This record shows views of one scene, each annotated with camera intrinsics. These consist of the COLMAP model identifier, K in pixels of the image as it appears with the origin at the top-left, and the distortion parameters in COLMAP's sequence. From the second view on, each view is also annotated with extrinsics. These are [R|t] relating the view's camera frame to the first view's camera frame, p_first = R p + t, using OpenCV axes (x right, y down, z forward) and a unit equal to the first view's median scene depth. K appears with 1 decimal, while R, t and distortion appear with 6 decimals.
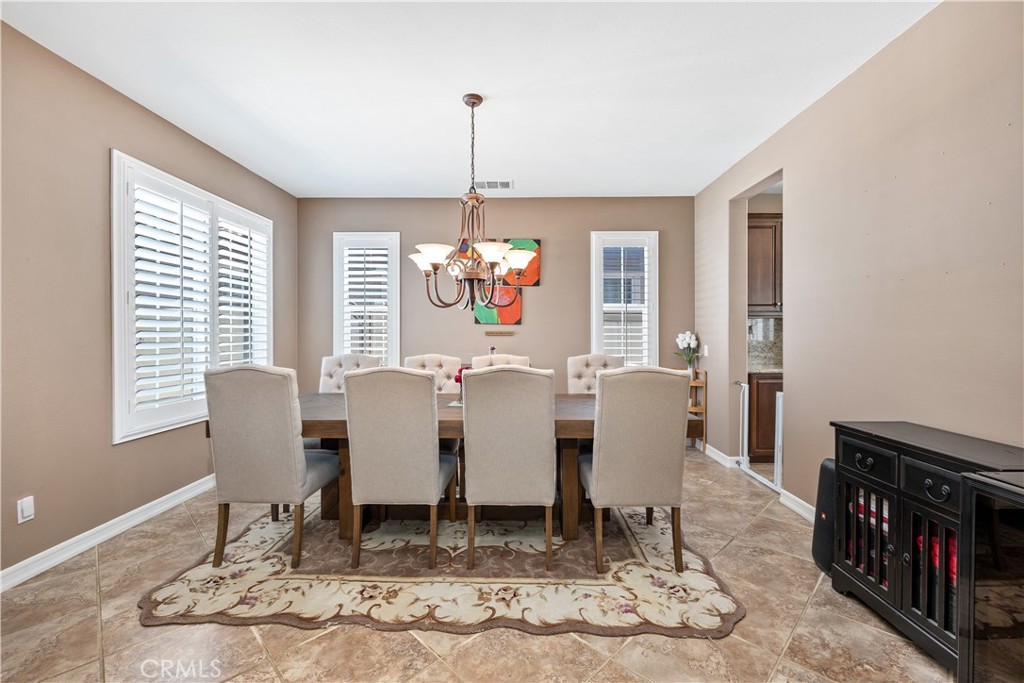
lens RADIAL K [[431.2, 0, 514.5], [0, 431.2, 338.1], [0, 0, 1]] dist [-0.001261, -0.000277]
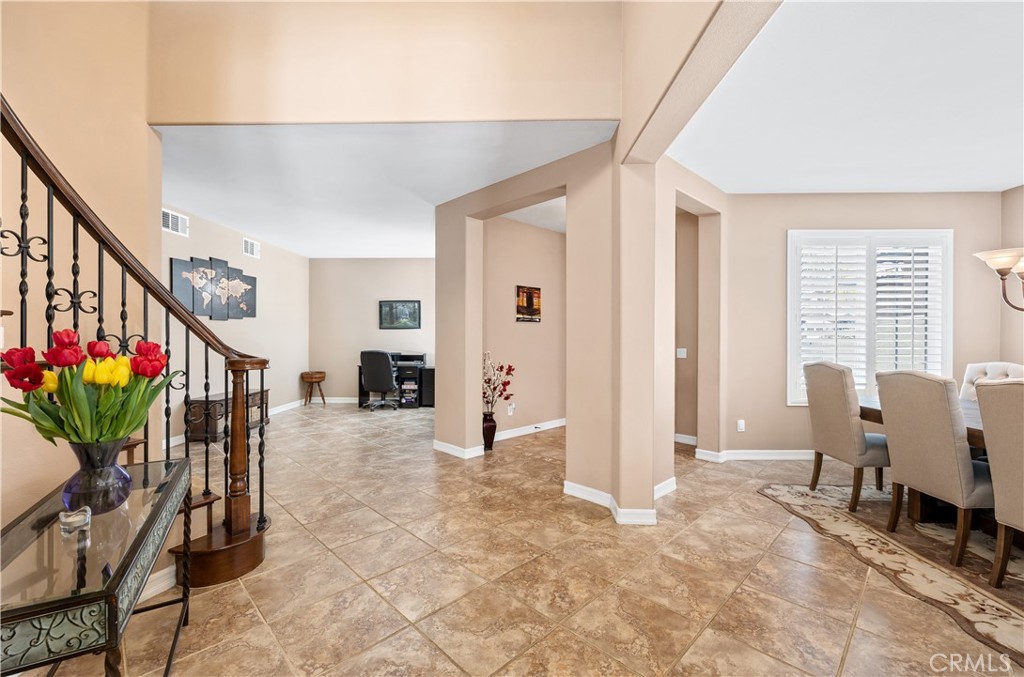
lens RADIAL K [[437.7, 0, 512.0], [0, 437.7, 338.5], [0, 0, 1]] dist [0.000063, -0.000044]
pose [[0.001181, 0.006801, -0.999976, 0.925955], [-0.005228, 0.999963, 0.006794, -0.026888], [0.999986, 0.005220, 0.001217, -0.096973]]
